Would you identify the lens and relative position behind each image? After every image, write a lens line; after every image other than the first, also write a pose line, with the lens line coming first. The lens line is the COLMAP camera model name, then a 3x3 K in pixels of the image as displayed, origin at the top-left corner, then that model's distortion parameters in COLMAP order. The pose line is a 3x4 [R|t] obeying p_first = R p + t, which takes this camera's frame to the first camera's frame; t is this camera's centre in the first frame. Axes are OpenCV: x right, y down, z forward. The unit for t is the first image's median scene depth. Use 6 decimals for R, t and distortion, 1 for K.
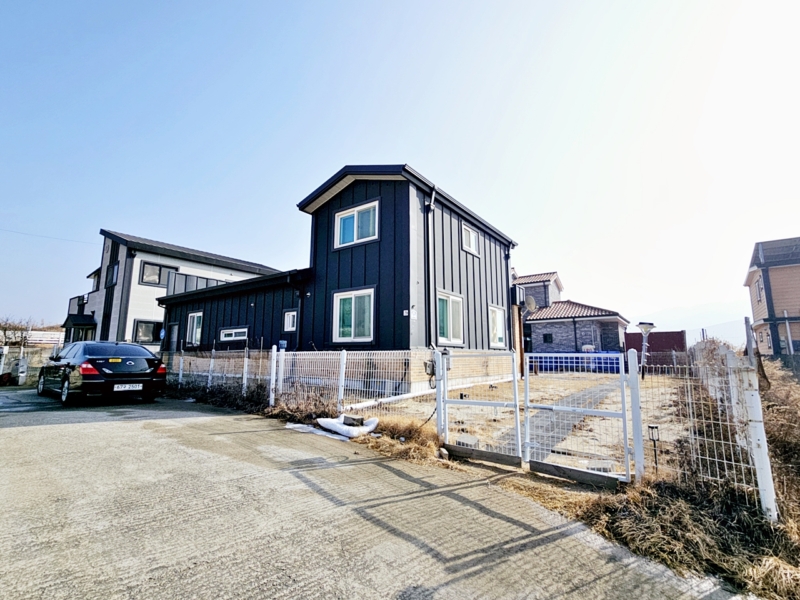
lens RADIAL K [[361.8, 0, 400.0], [0, 361.8, 300.0], [0, 0, 1]] dist [-0.024152, -0.000057]
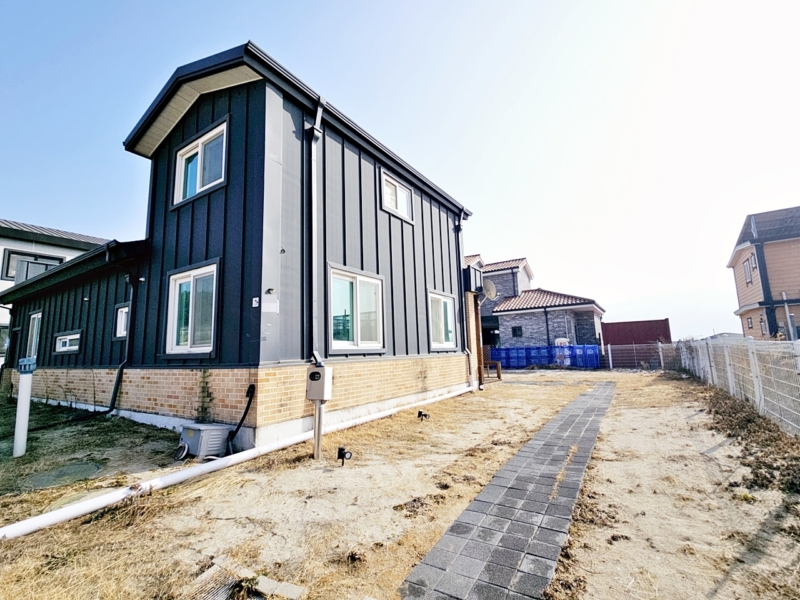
lens RADIAL K [[361.8, 0, 400.0], [0, 361.8, 300.0], [0, 0, 1]] dist [-0.024152, -0.000057]
pose [[0.997492, -0.025900, 0.065869, 0.136547], [0.025083, 0.999598, 0.013191, 0.019929], [-0.066184, -0.011506, 0.997741, 0.275397]]
